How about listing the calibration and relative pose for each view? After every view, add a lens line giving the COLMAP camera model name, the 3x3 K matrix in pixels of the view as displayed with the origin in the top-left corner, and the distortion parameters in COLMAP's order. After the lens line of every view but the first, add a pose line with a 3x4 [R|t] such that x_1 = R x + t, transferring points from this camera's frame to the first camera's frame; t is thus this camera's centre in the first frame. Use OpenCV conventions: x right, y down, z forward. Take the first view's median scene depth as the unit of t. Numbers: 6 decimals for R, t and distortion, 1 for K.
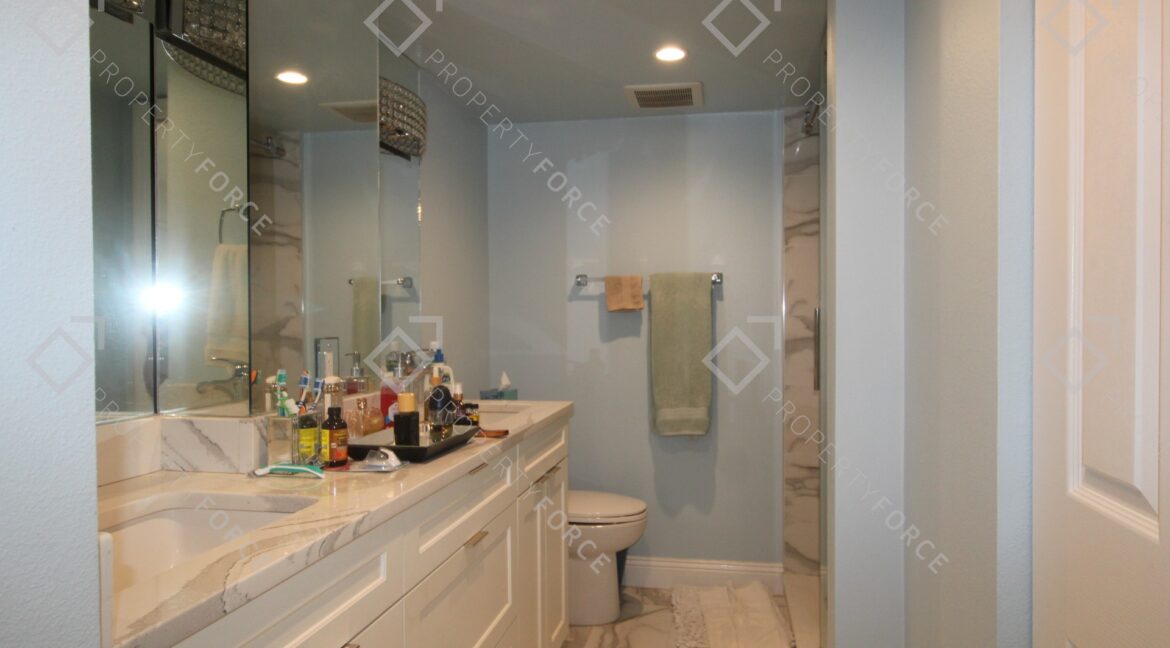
lens RADIAL K [[741.2, 0, 597.3], [0, 741.2, 327.7], [0, 0, 1]] dist [0.005145, -0.001143]
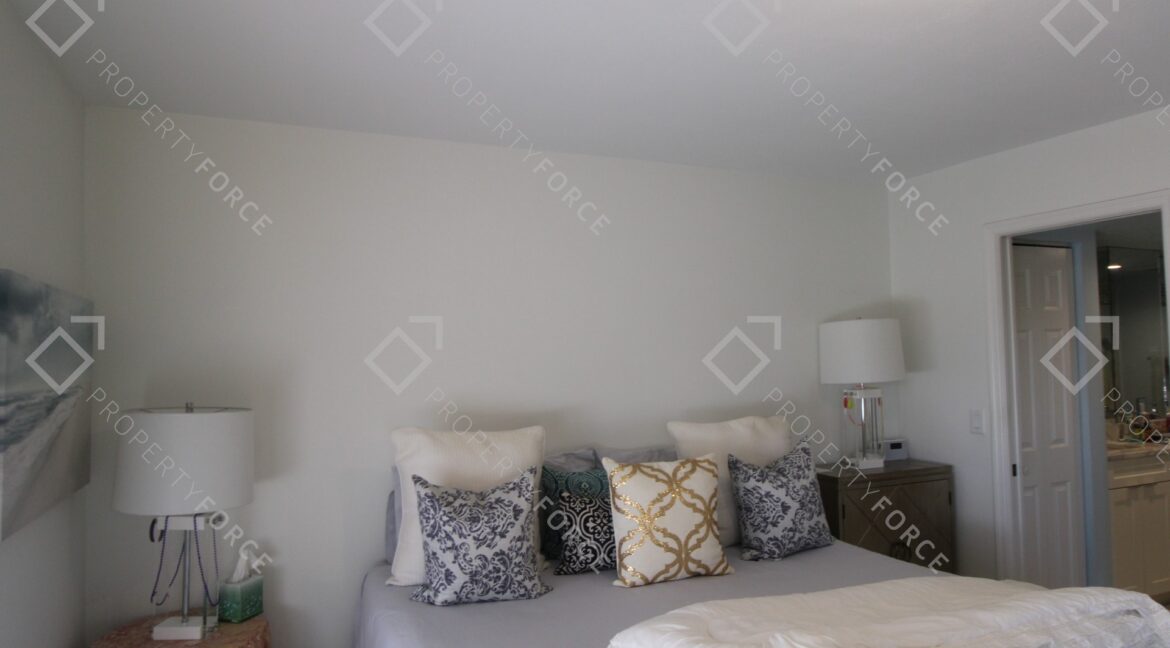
lens RADIAL K [[741.2, 0, 597.3], [0, 741.2, 327.7], [0, 0, 1]] dist [0.005145, -0.001143]
pose [[0.576064, -0.042827, -0.816282, 0.437635], [0.012536, 0.998972, -0.043565, -0.090029], [0.817308, 0.014864, 0.576009, -1.336251]]
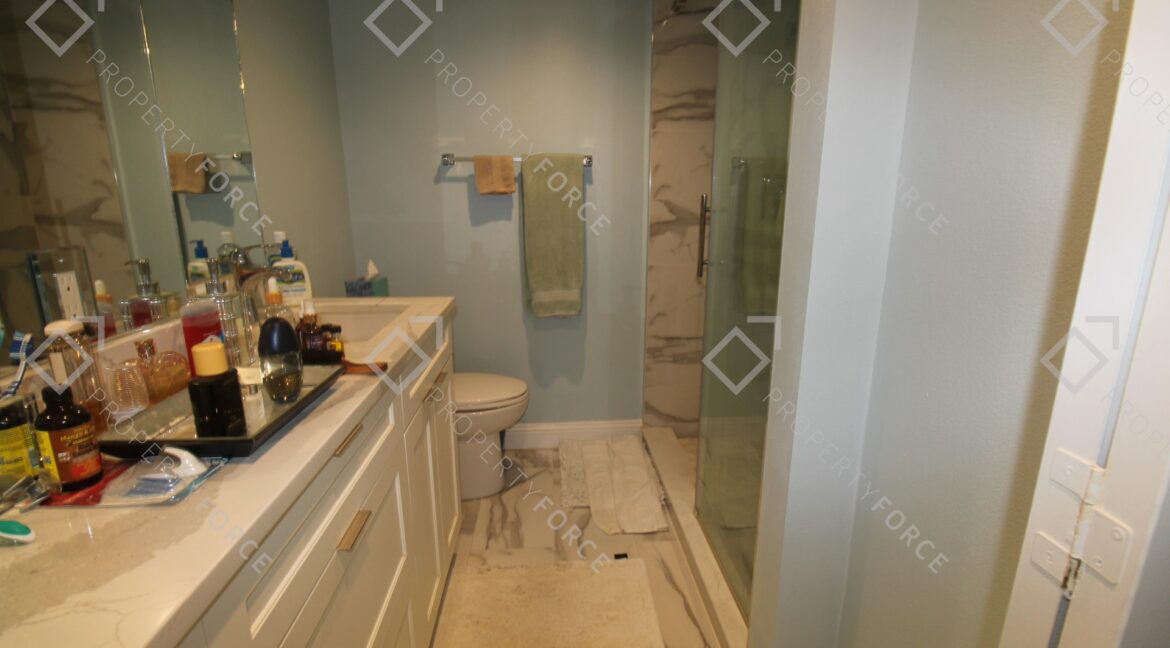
lens RADIAL K [[550.5, 0, 597.5], [0, 550.5, 328.9], [0, 0, 1]] dist [0.001313, -0.015816]
pose [[0.964603, -0.054662, 0.257978, -0.035969], [-0.004756, 0.974516, 0.224270, -0.013892], [-0.263663, -0.217558, 0.939761, 0.273764]]
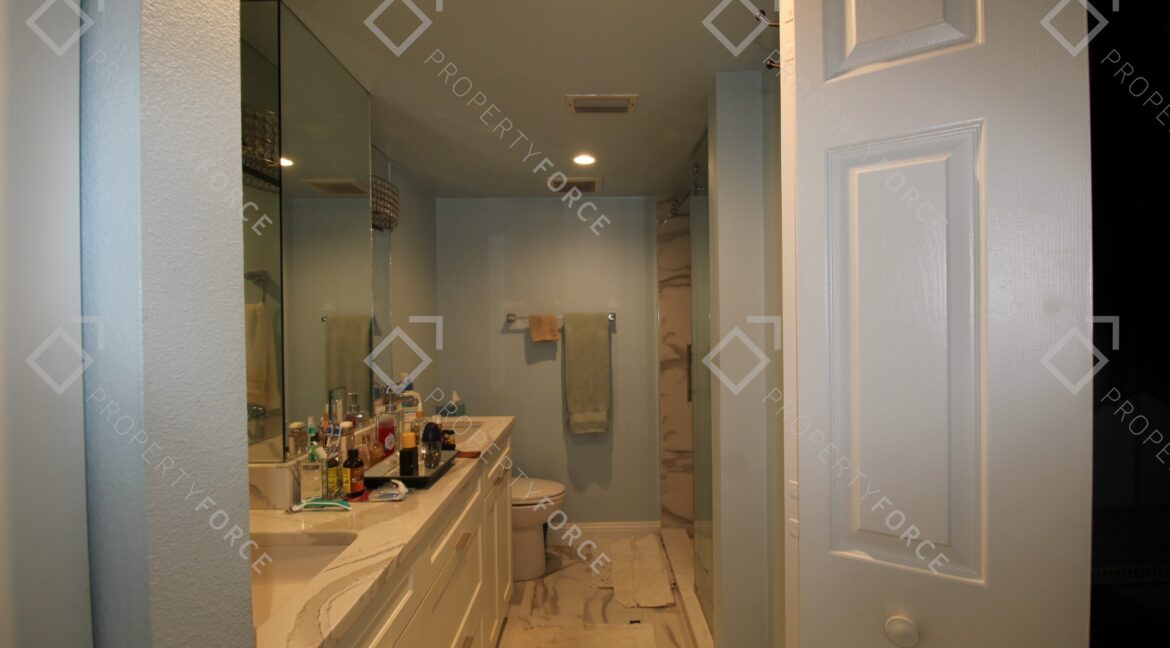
lens RADIAL K [[550.5, 0, 597.5], [0, 550.5, 328.9], [0, 0, 1]] dist [0.001313, -0.015816]
pose [[0.982900, -0.010124, 0.183859, -0.060139], [0.011074, 0.999930, -0.004138, -0.046351], [-0.183804, 0.006104, 0.982944, 0.000970]]
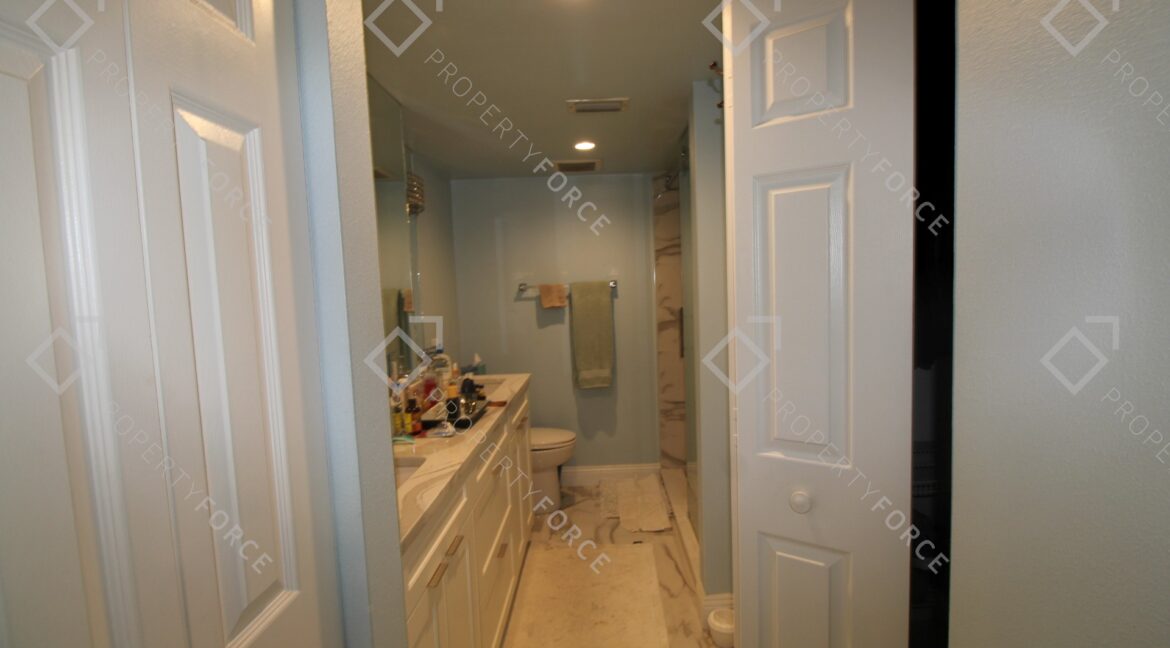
lens RADIAL K [[550.5, 0, 597.5], [0, 550.5, 328.9], [0, 0, 1]] dist [0.001313, -0.015816]
pose [[0.984203, -0.046990, 0.170693, -0.078840], [0.035944, 0.997089, 0.067239, -0.059075], [-0.173356, -0.060041, 0.983027, -0.132426]]
